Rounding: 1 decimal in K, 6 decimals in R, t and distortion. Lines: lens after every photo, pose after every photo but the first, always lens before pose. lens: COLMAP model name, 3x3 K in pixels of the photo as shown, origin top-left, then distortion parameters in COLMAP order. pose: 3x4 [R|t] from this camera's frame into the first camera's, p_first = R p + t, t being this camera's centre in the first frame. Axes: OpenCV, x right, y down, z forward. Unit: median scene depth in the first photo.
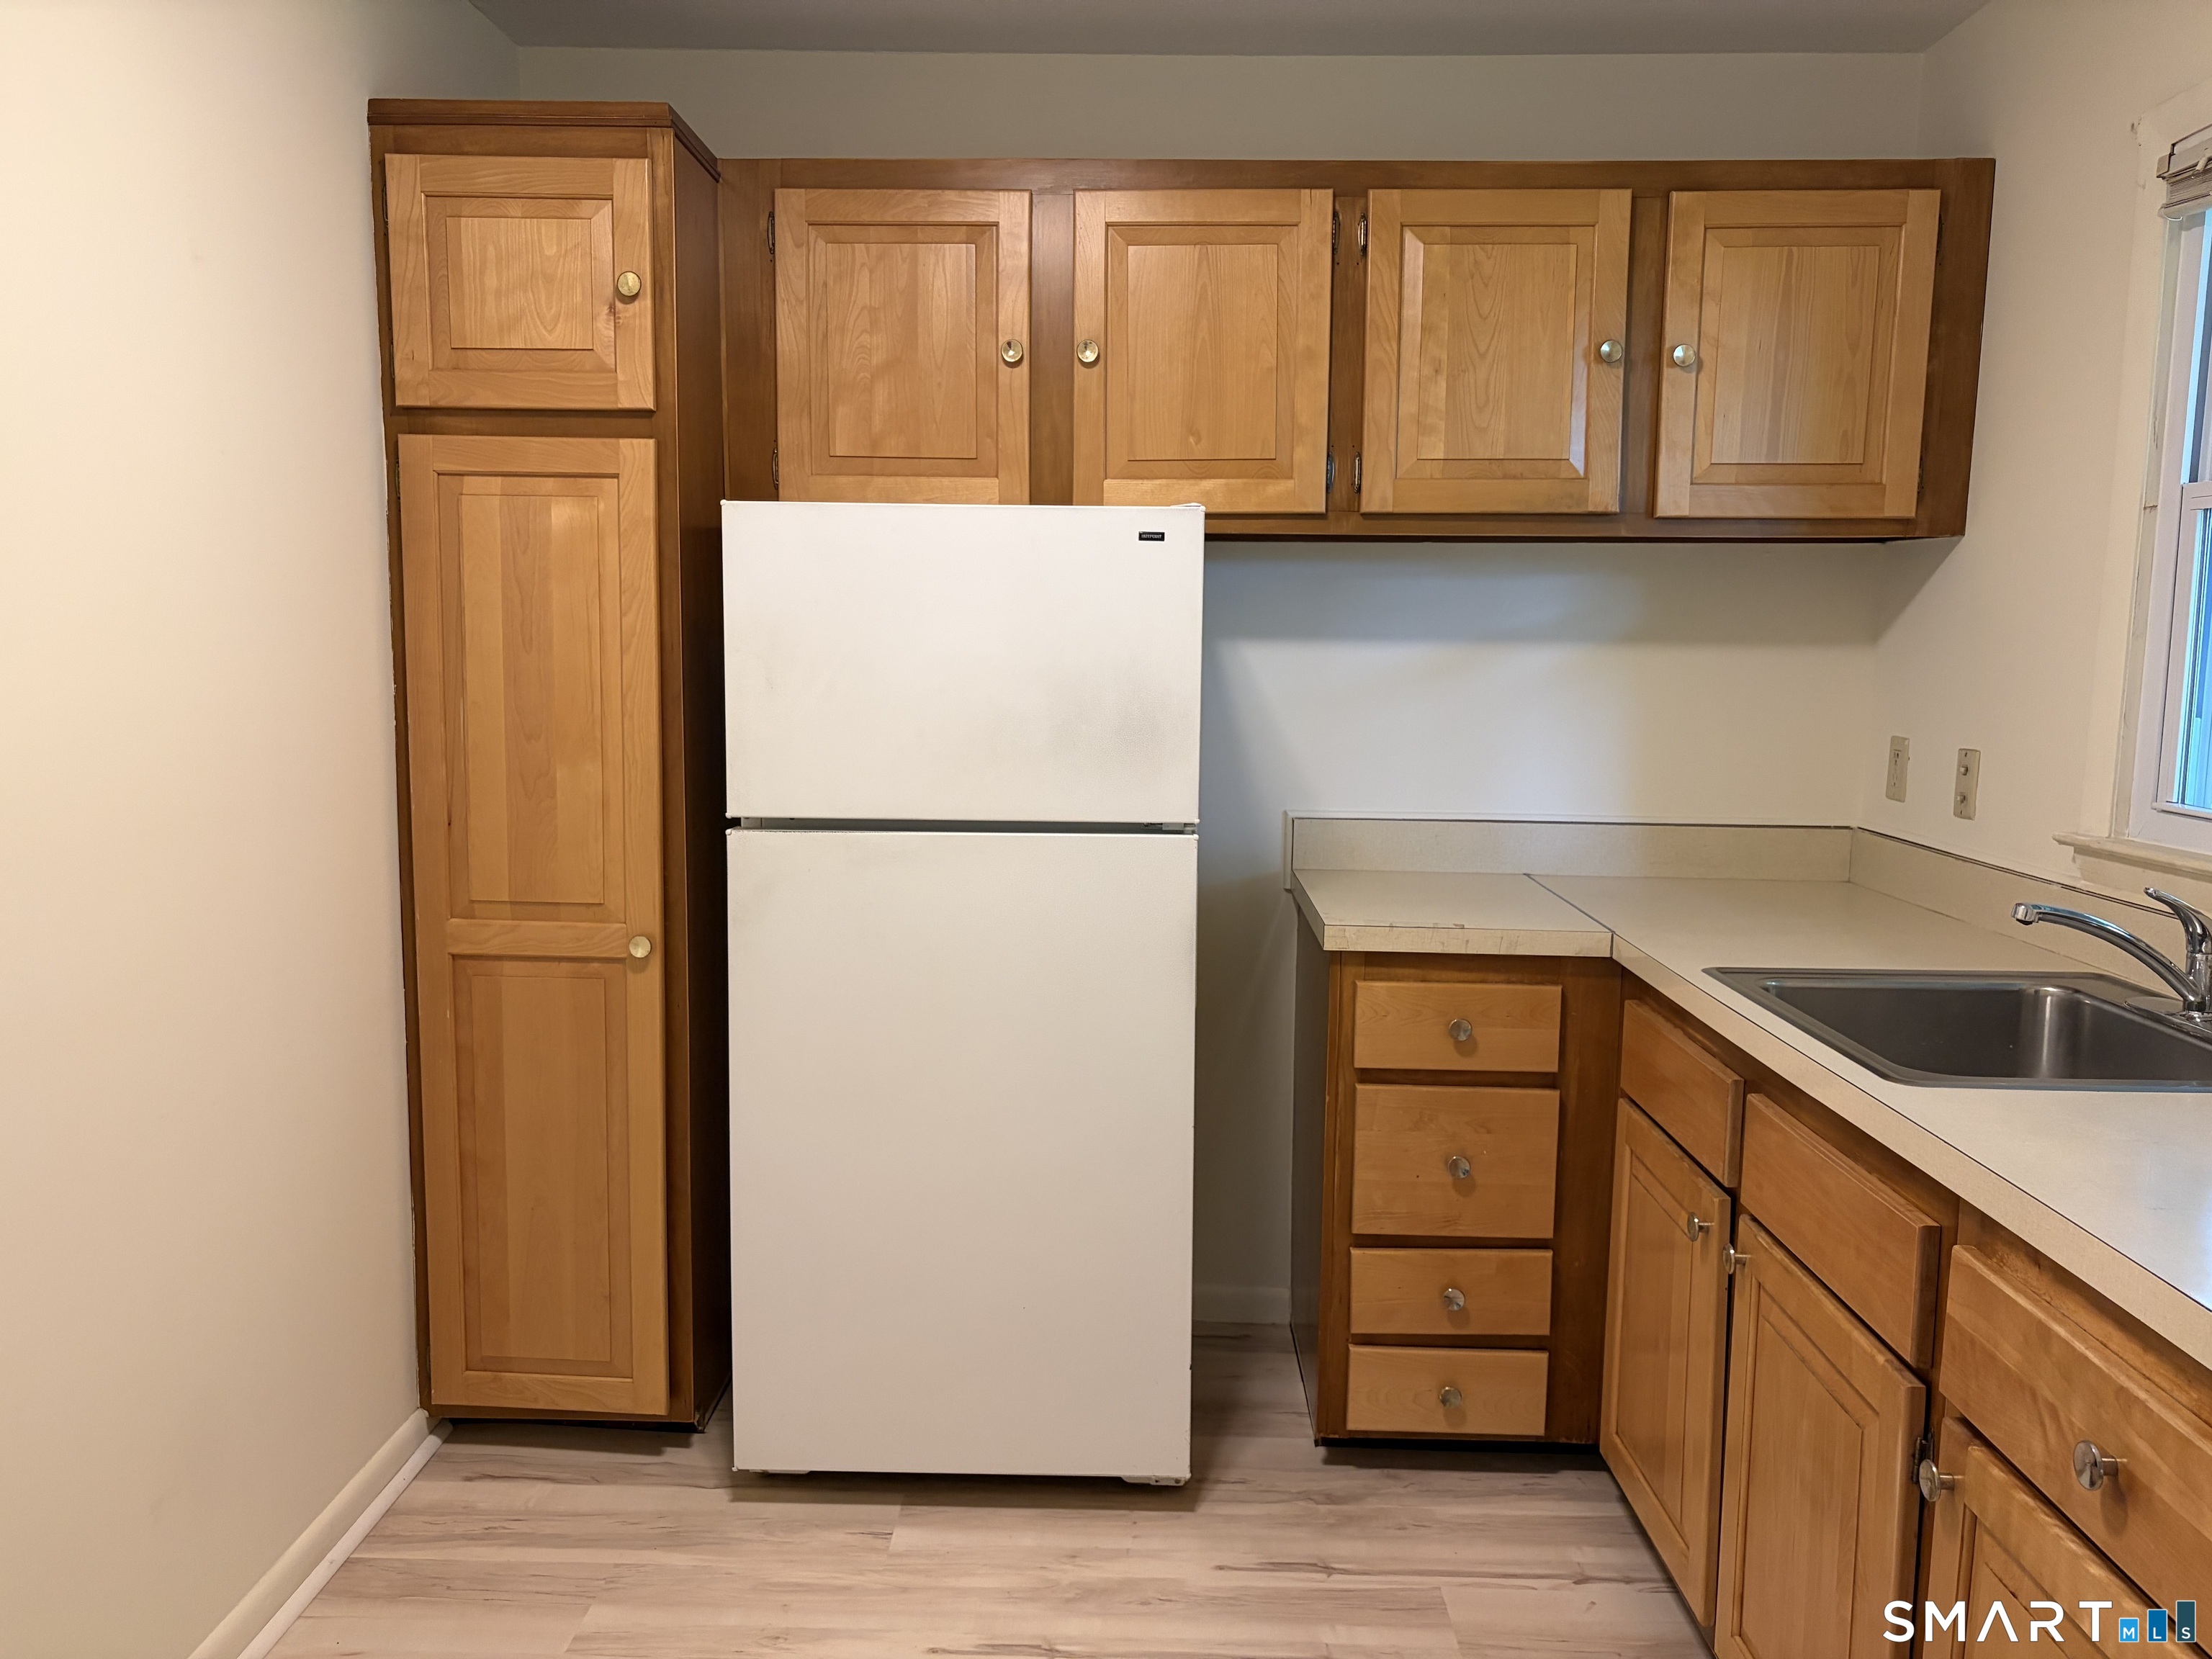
lens RADIAL K [[1690.2, 0, 1106.0], [0, 1690.2, 829.5], [0, 0, 1]] dist [-0.003312, 0.006794]
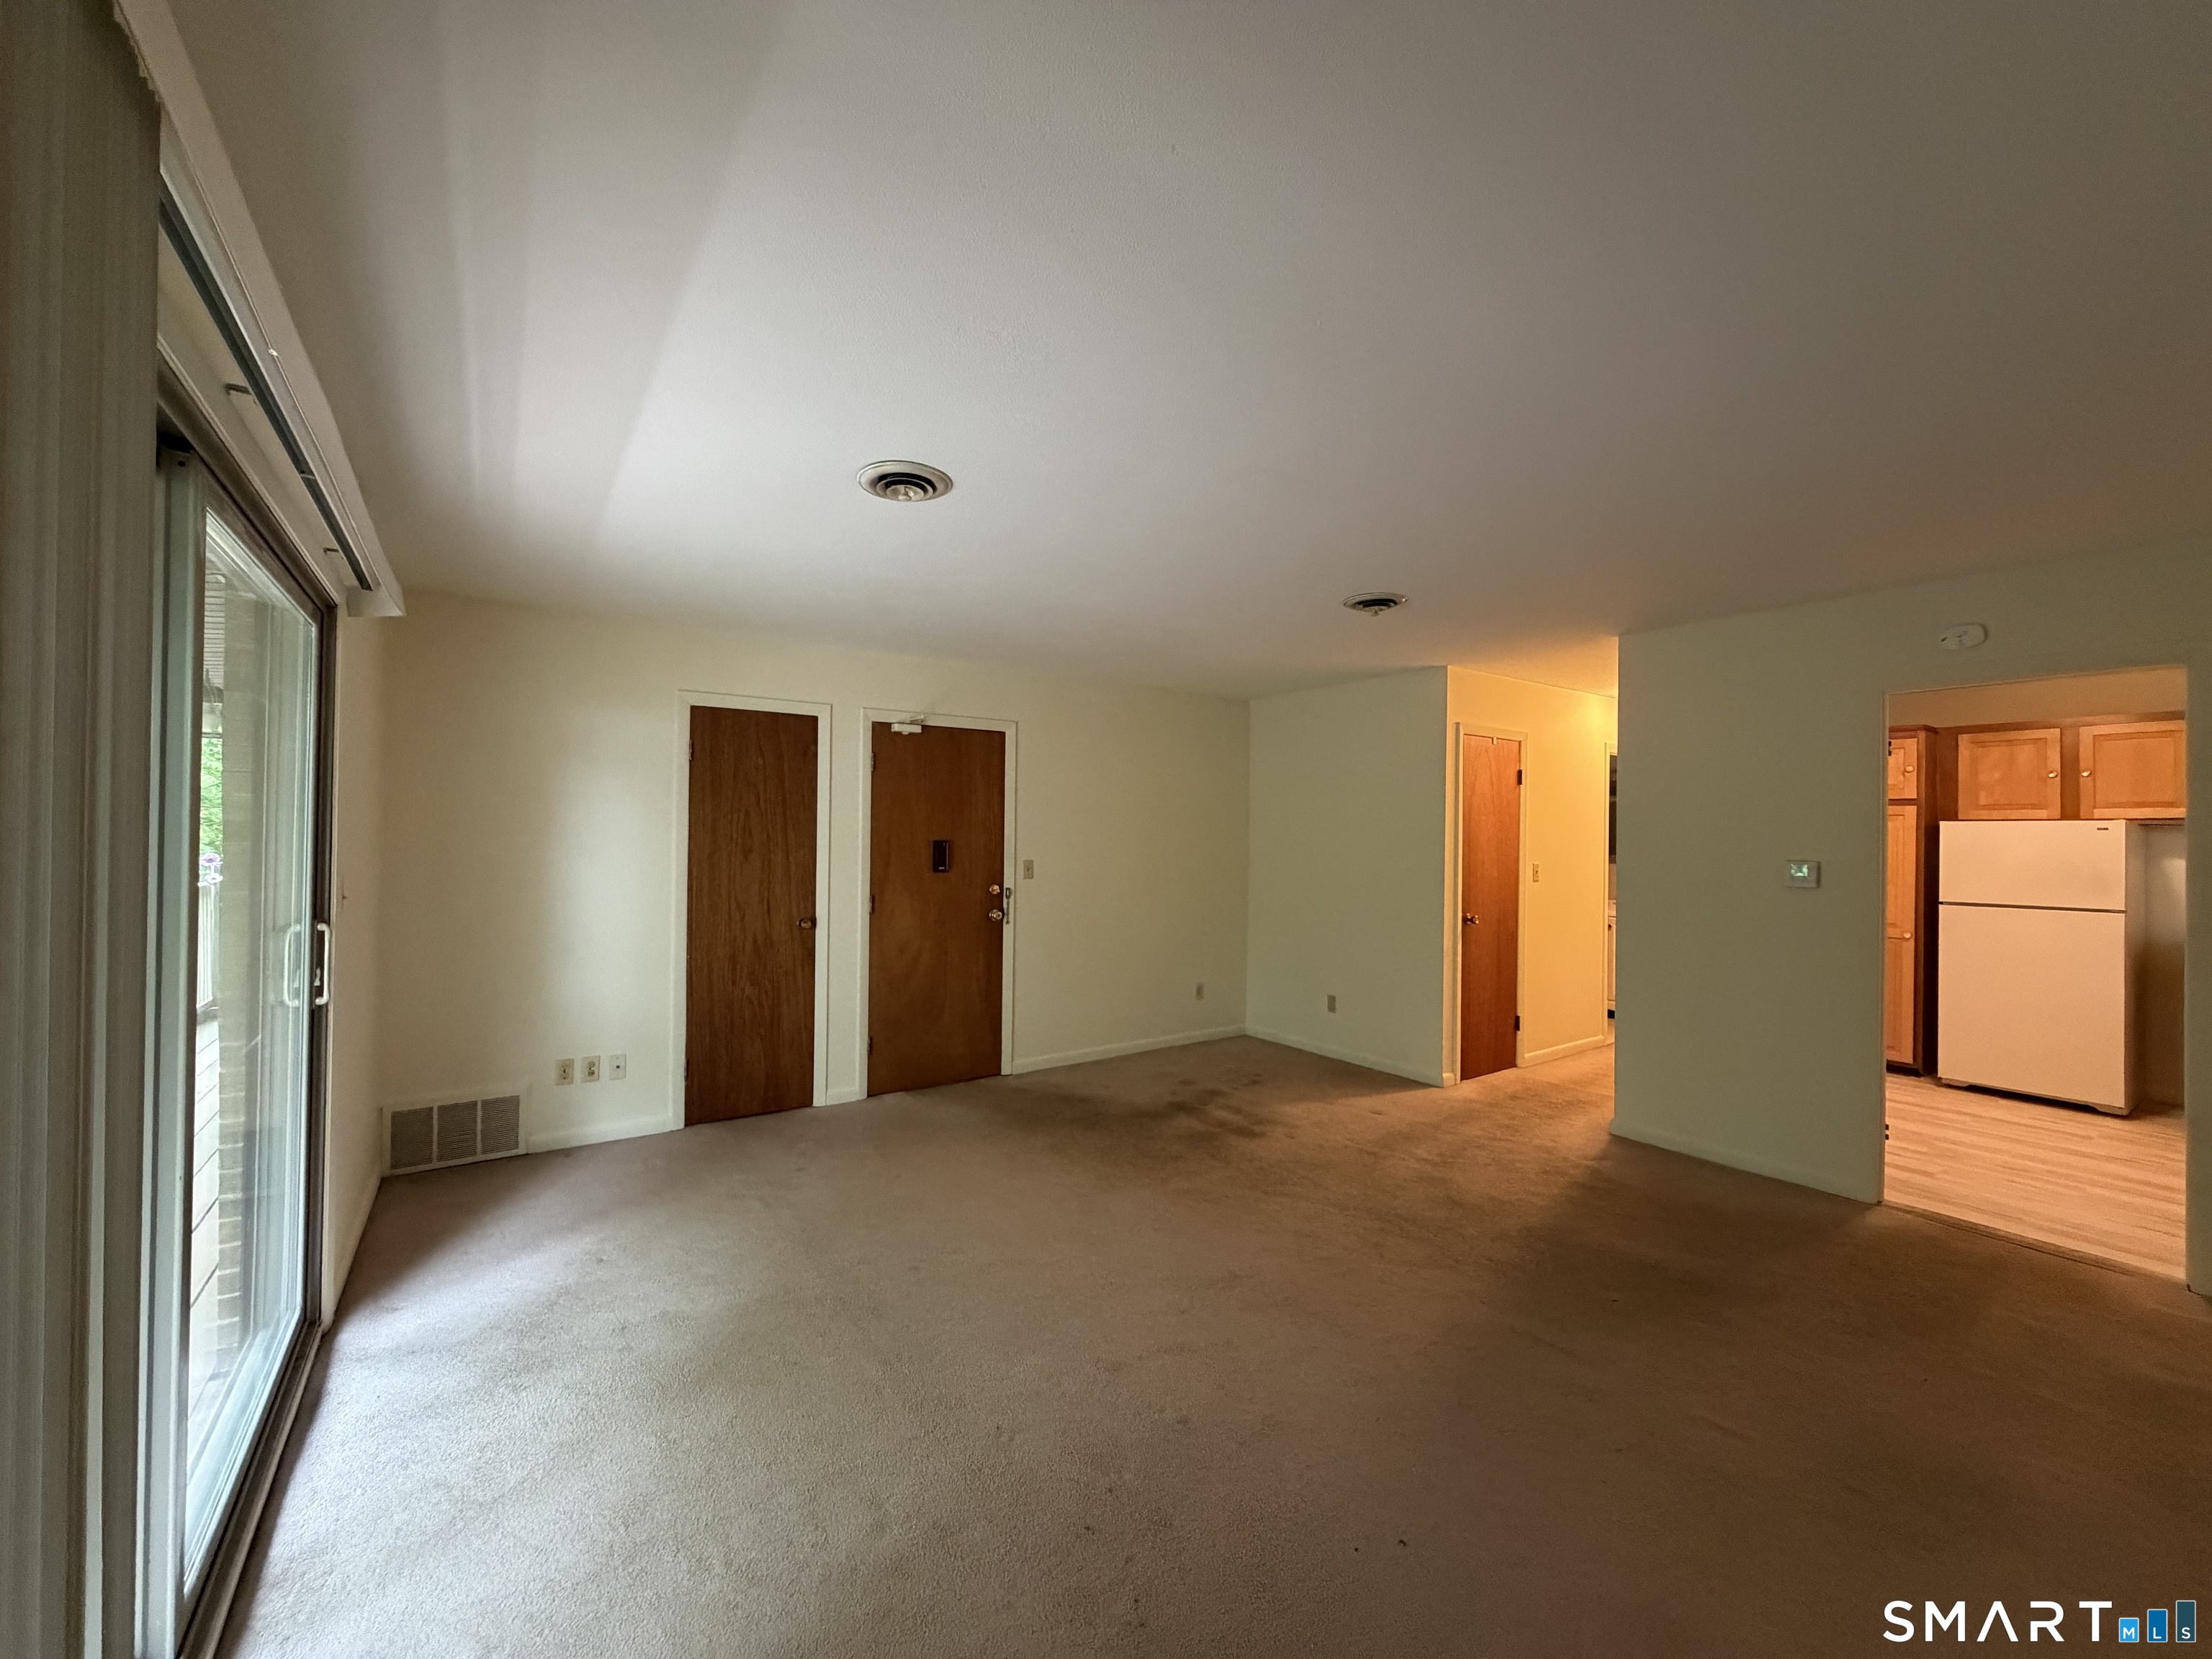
lens RADIAL K [[887.3, 0, 1106.0], [0, 887.3, 829.5], [0, 0, 1]] dist [-0.002523, -0.000348]
pose [[0.592129, -0.003988, -0.805833, 0.272044], [-0.103128, 0.991390, -0.080685, 0.182052], [0.799217, 0.130880, 0.586620, -1.684208]]
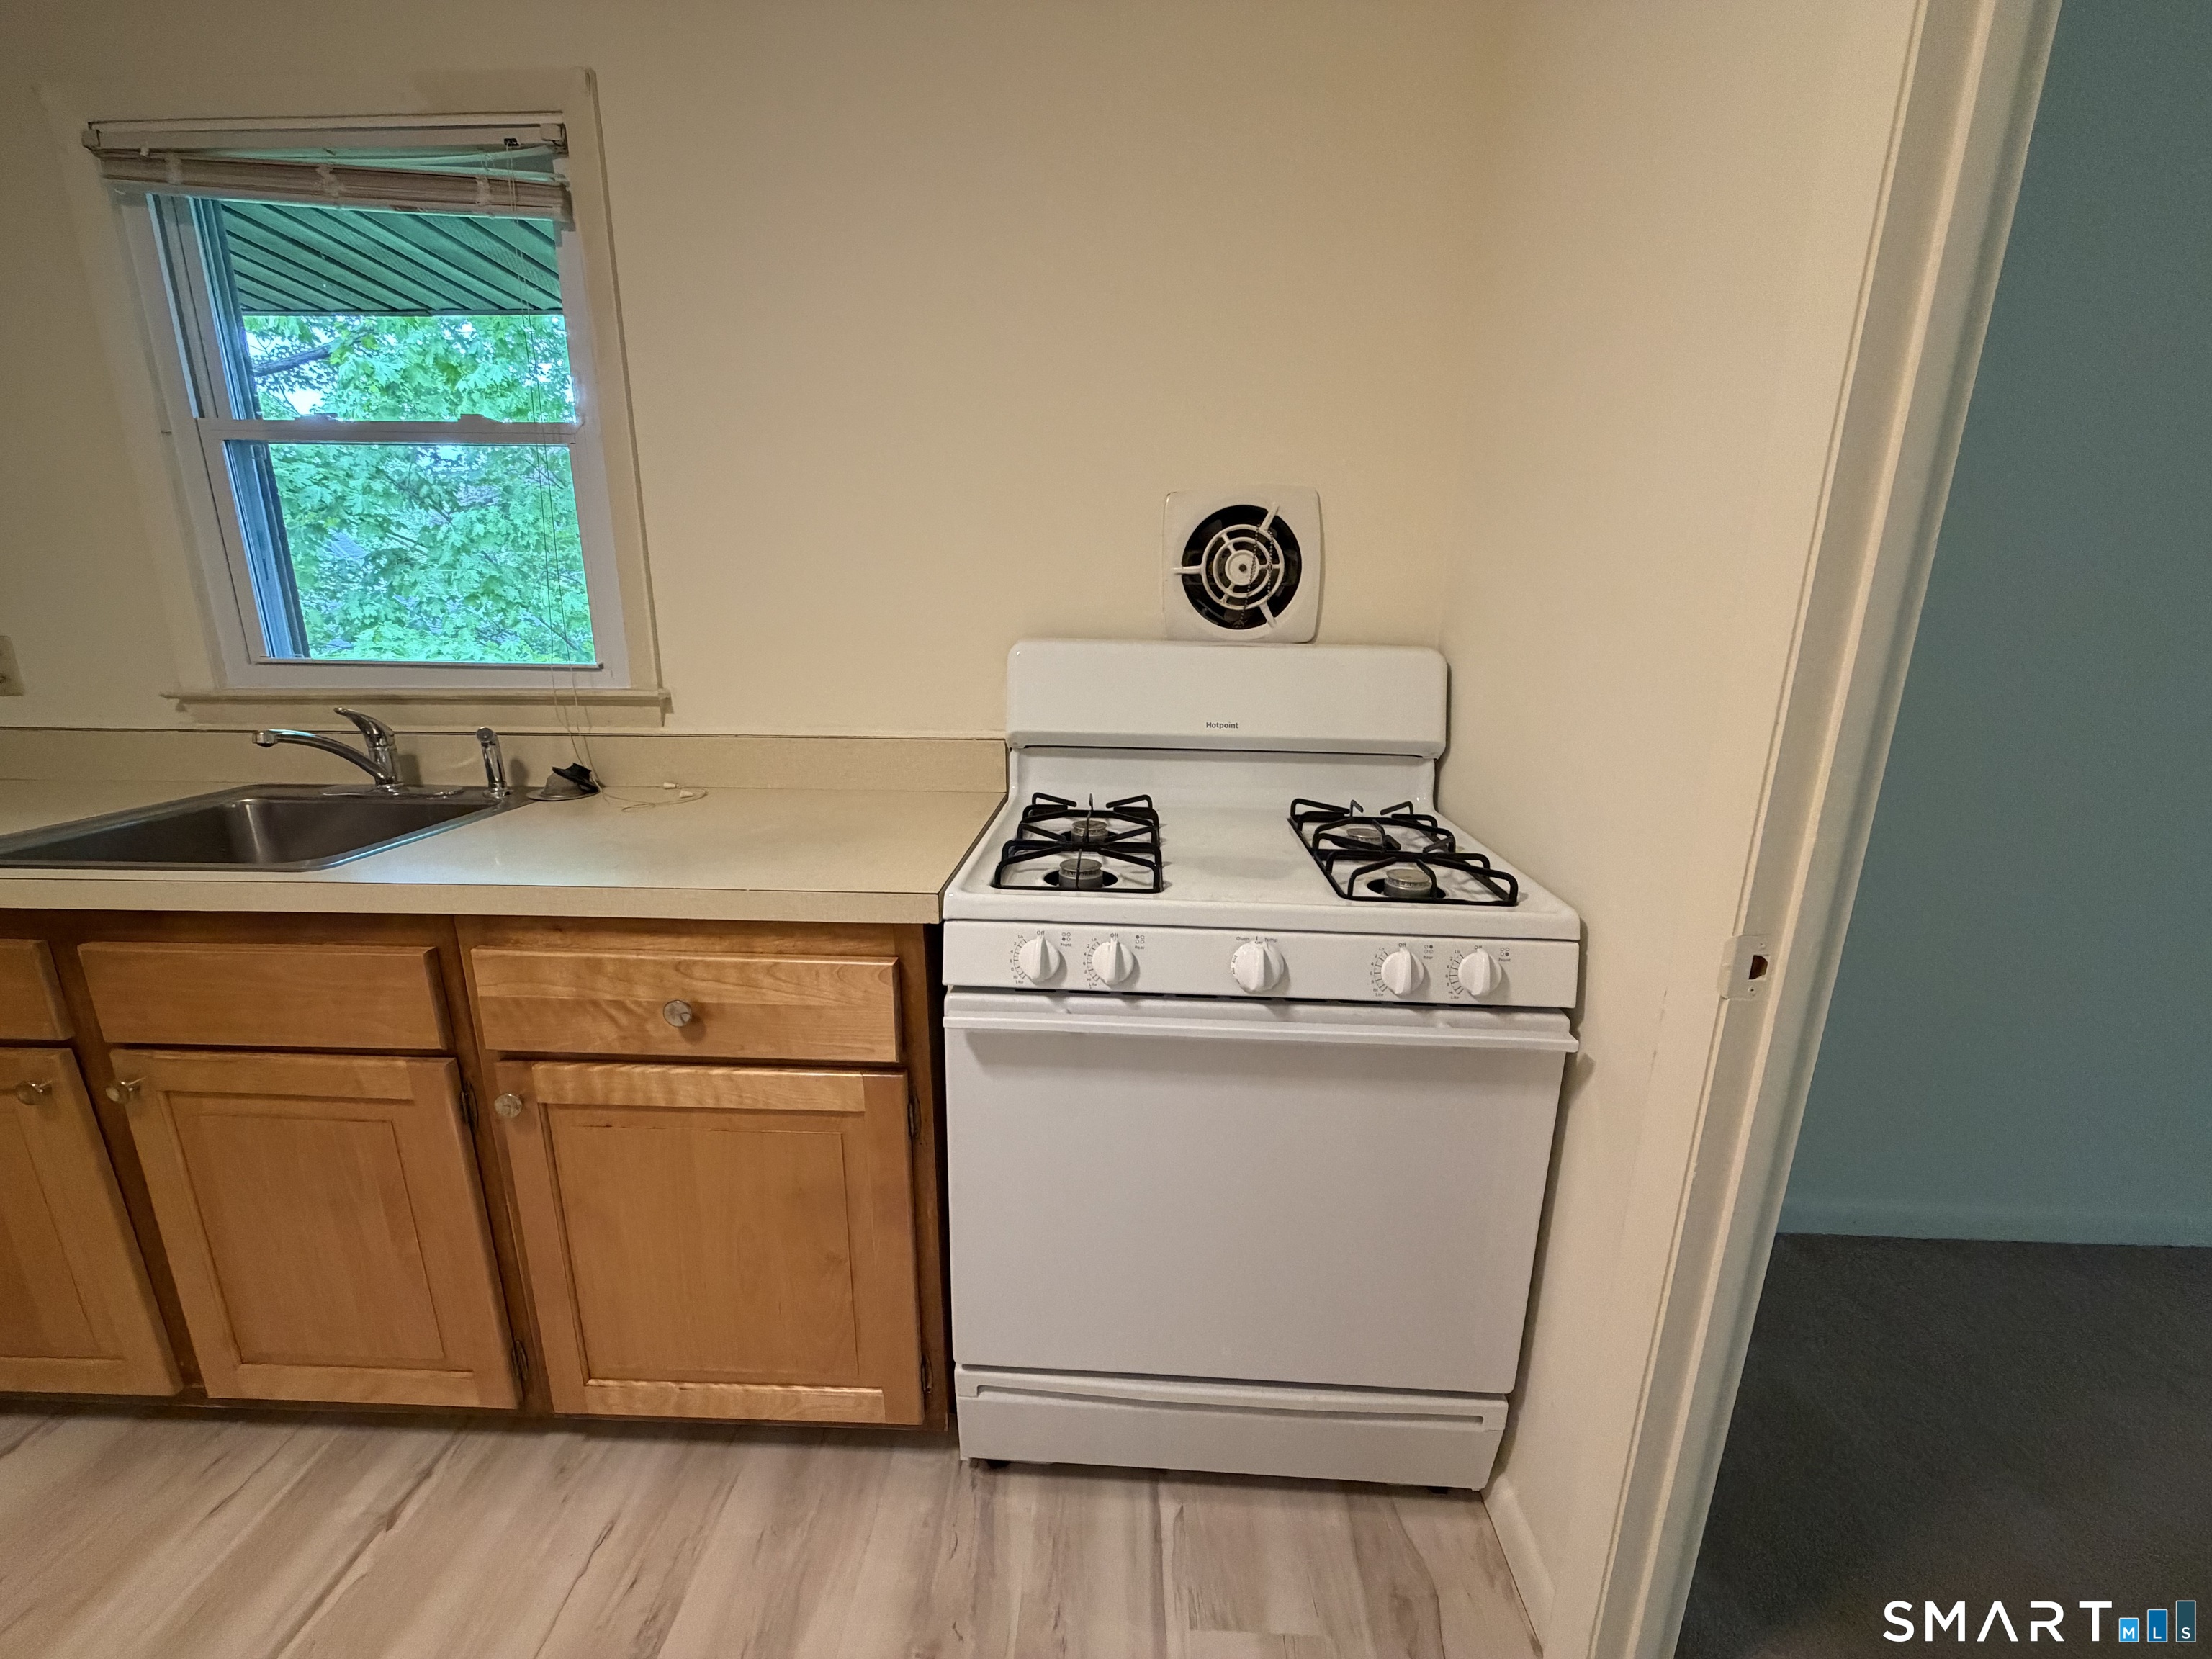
lens RADIAL K [[887.3, 0, 1106.0], [0, 887.3, 829.5], [0, 0, 1]] dist [-0.002523, -0.000348]
pose [[0.012611, -0.253040, 0.967374, -0.105056], [0.107142, 0.962223, 0.250296, 0.011986], [-0.994164, 0.100490, 0.039246, 0.249787]]
